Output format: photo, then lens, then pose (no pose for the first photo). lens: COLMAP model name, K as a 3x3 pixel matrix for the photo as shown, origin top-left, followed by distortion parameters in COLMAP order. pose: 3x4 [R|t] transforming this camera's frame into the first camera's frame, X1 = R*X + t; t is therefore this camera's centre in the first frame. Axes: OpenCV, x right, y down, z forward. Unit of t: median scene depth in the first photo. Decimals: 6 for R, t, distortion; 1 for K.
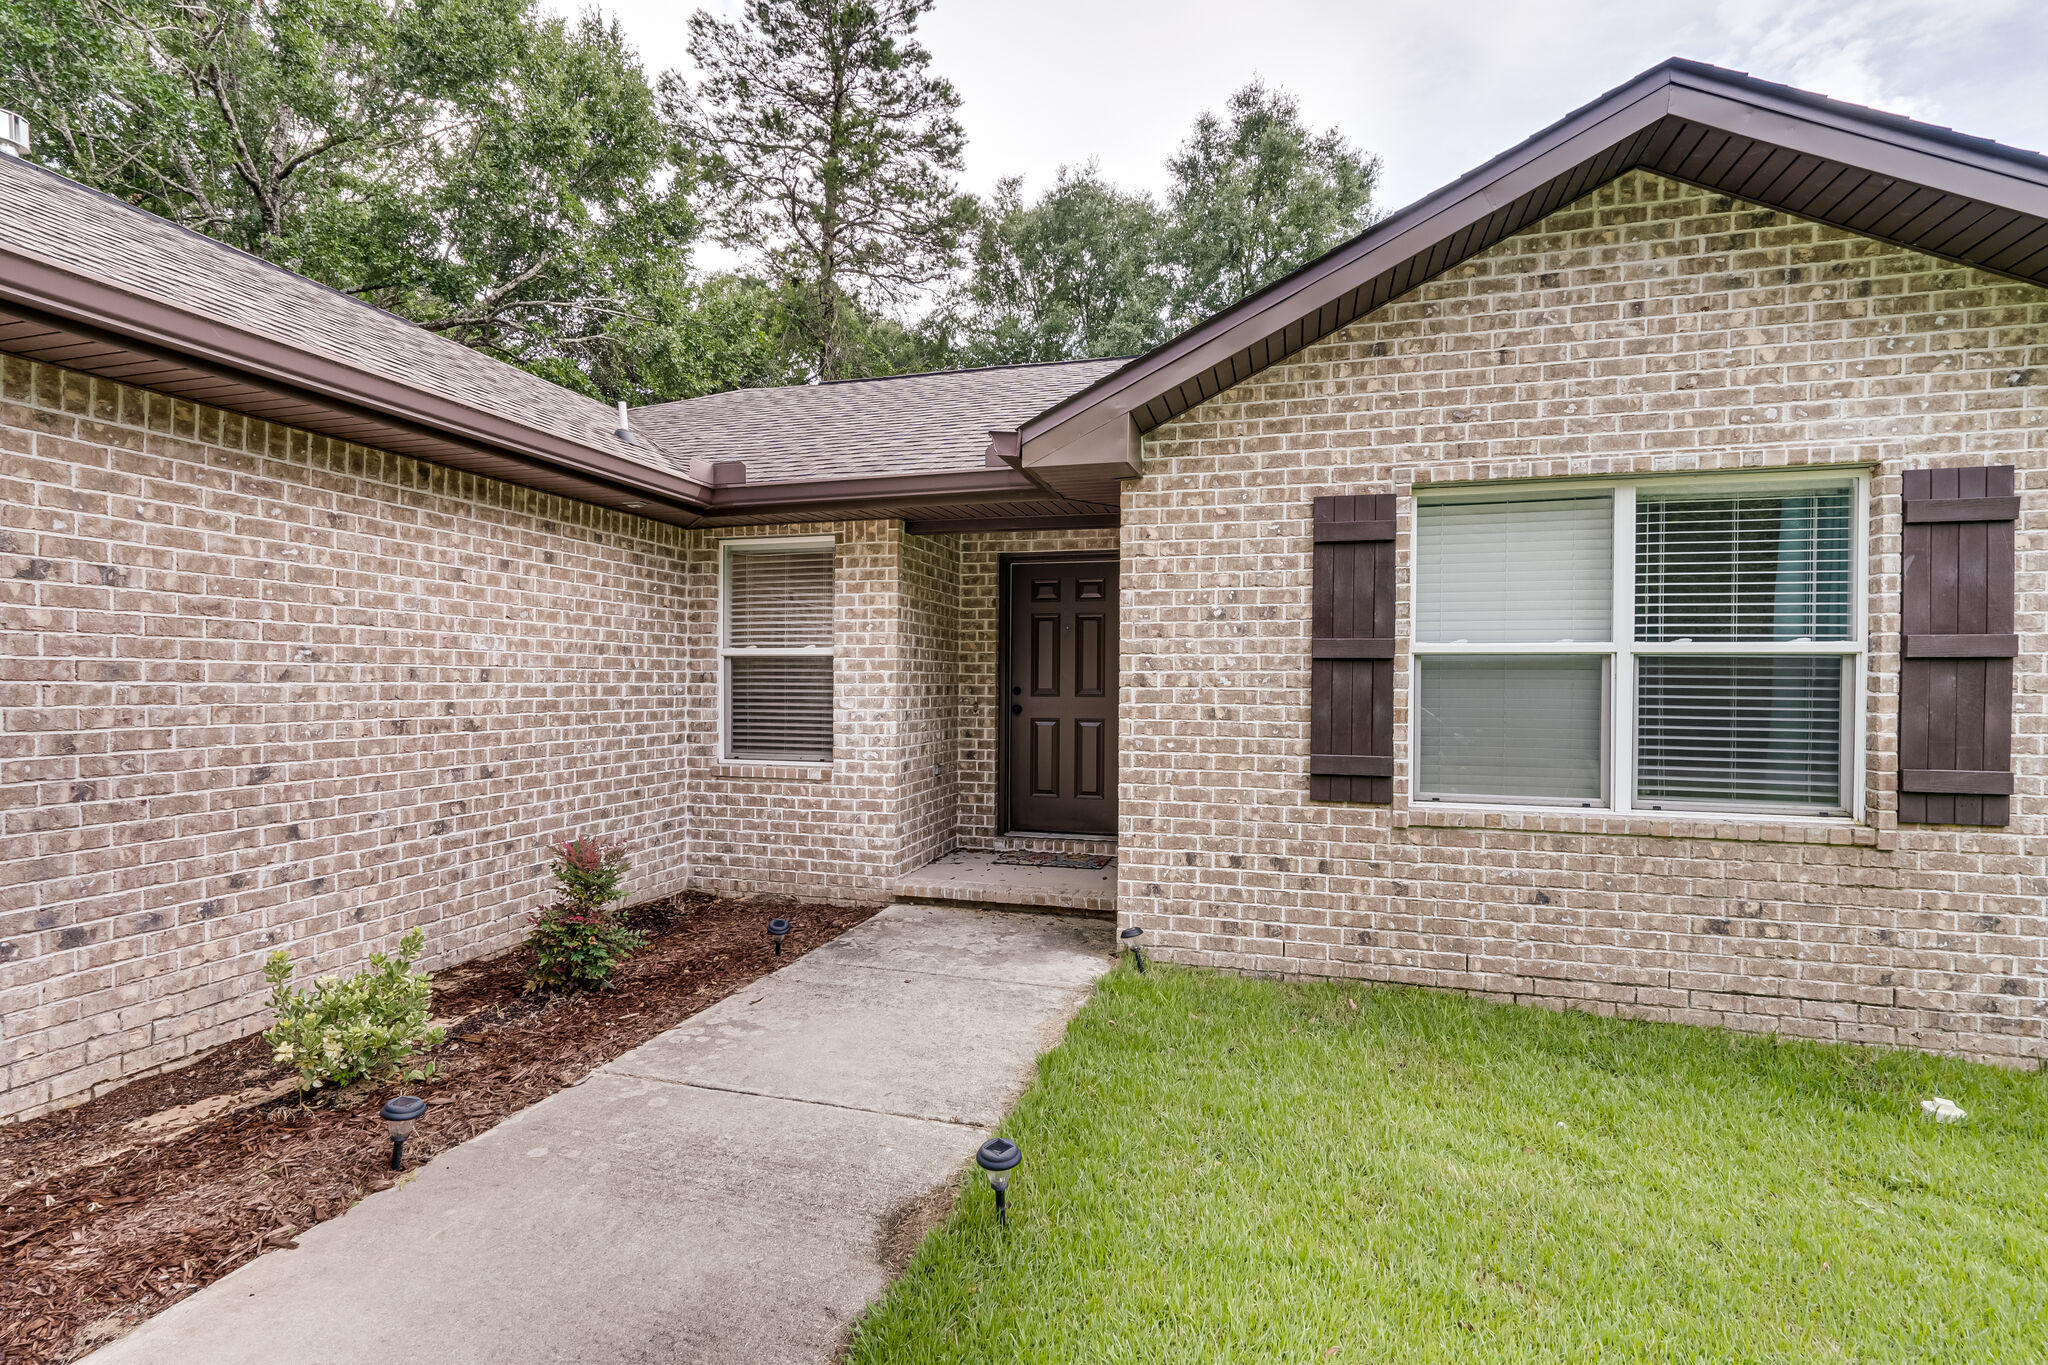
lens RADIAL K [[948.2, 0, 1021.1], [0, 948.2, 692.0], [0, 0, 1]] dist [0.000749, 0.000231]
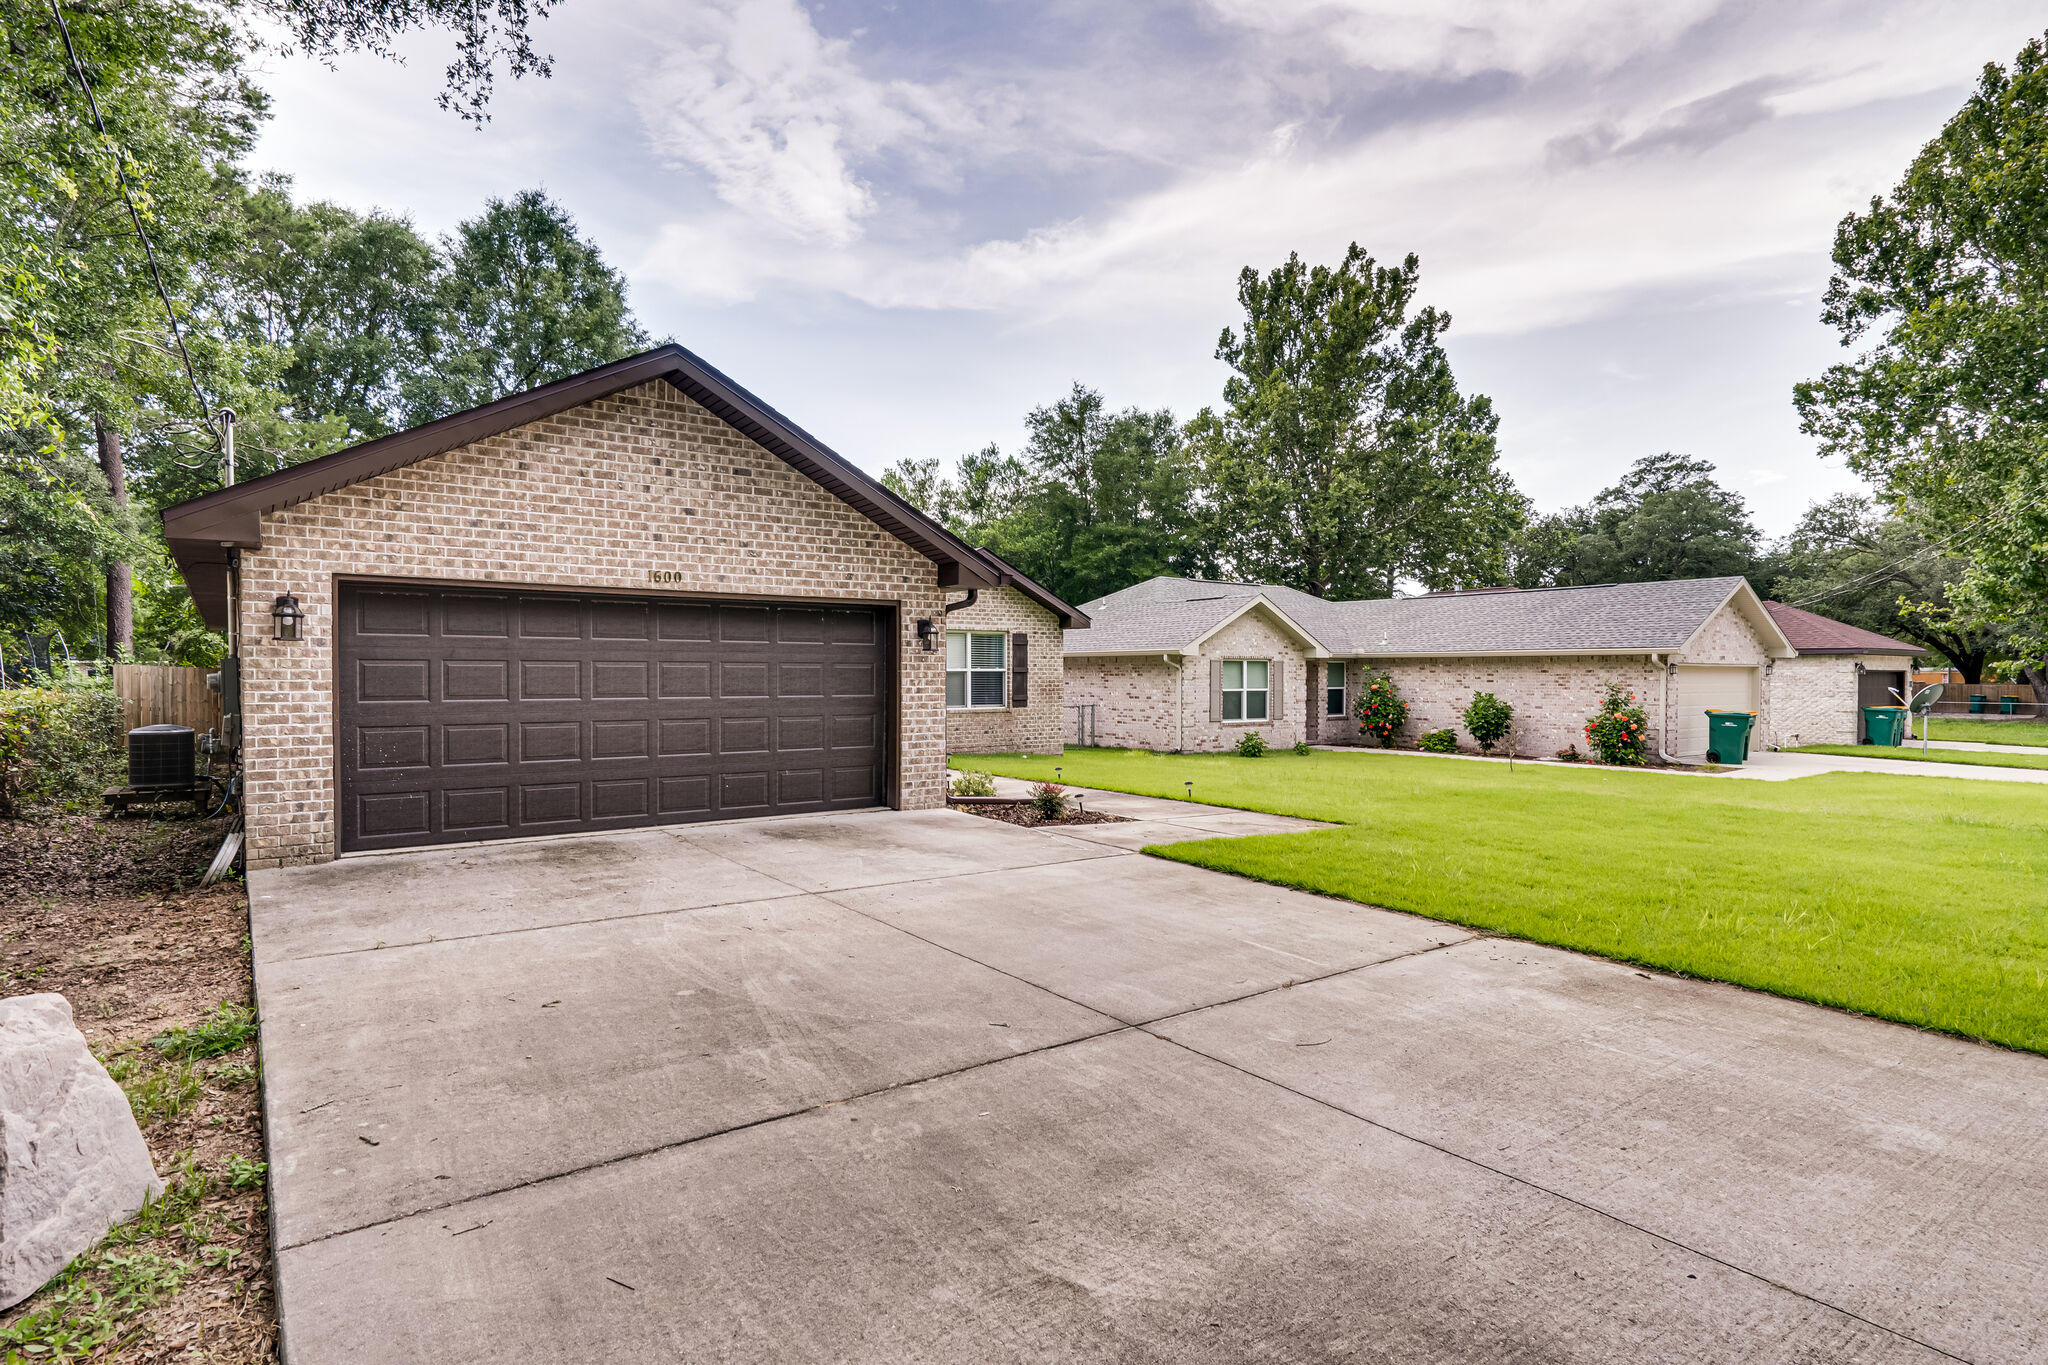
lens RADIAL K [[1058.4, 0, 977.0], [0, 1058.4, 689.6], [0, 0, 1]] dist [0.000968, 0.001429]
pose [[0.633503, -0.019515, 0.773494, -2.917211], [0.010936, 0.999808, 0.016268, -0.033667], [-0.773663, -0.001847, 0.633595, -1.973853]]
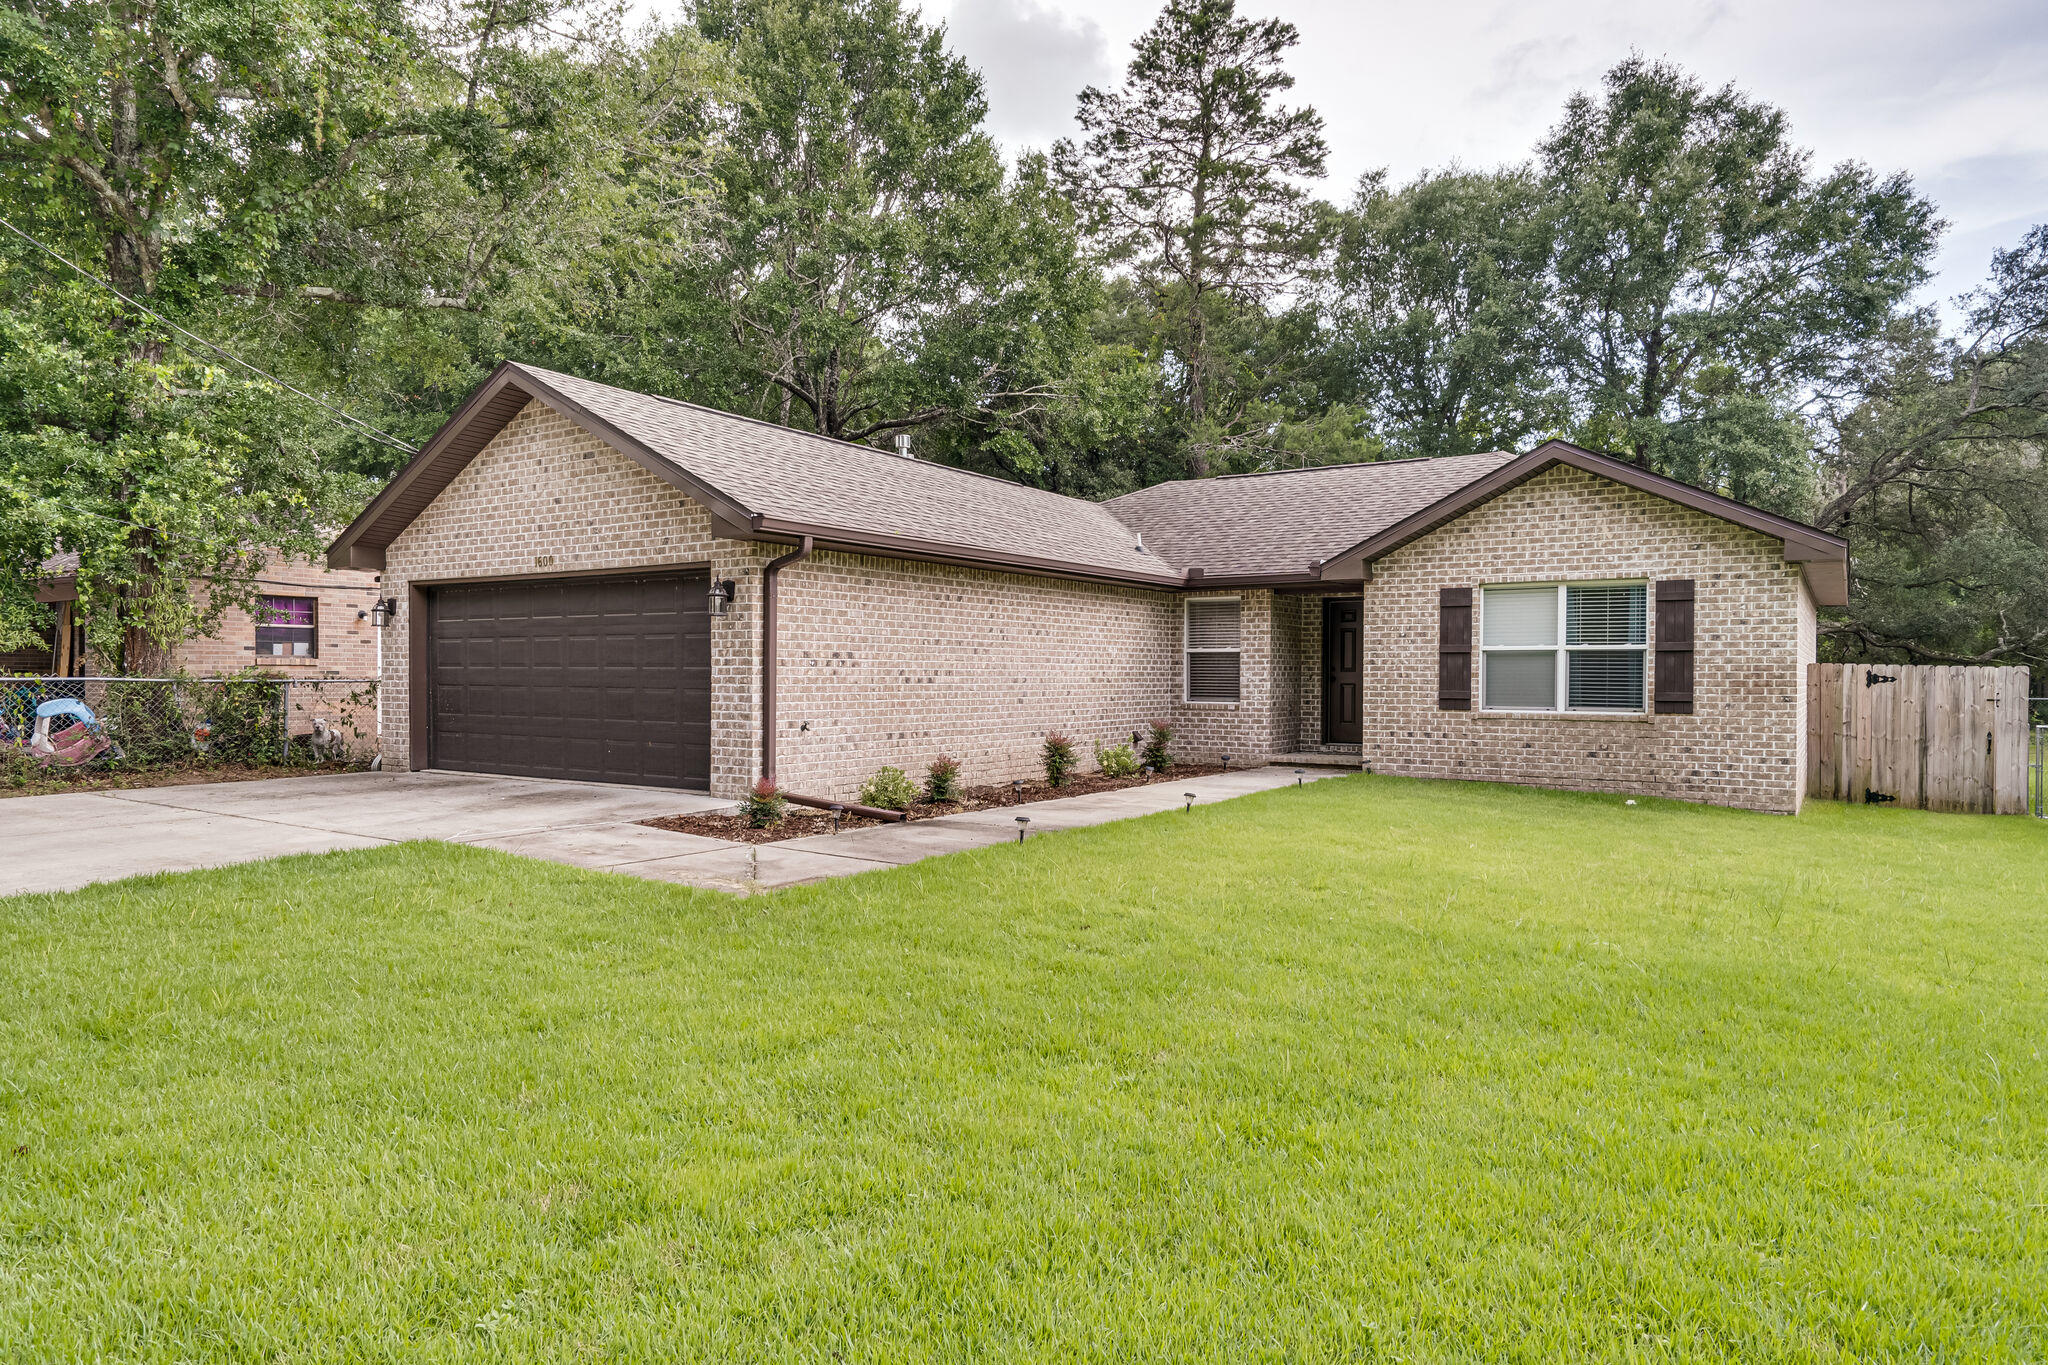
lens RADIAL K [[1219.5, 0, 1017.7], [0, 1219.5, 690.5], [0, 0, 1]] dist [0.008429, -0.001566]
pose [[0.949119, 0.000997, -0.314917, 0.269096], [-0.000289, 0.999997, 0.002294, 0.058970], [0.314919, -0.002086, 0.949116, -2.470846]]
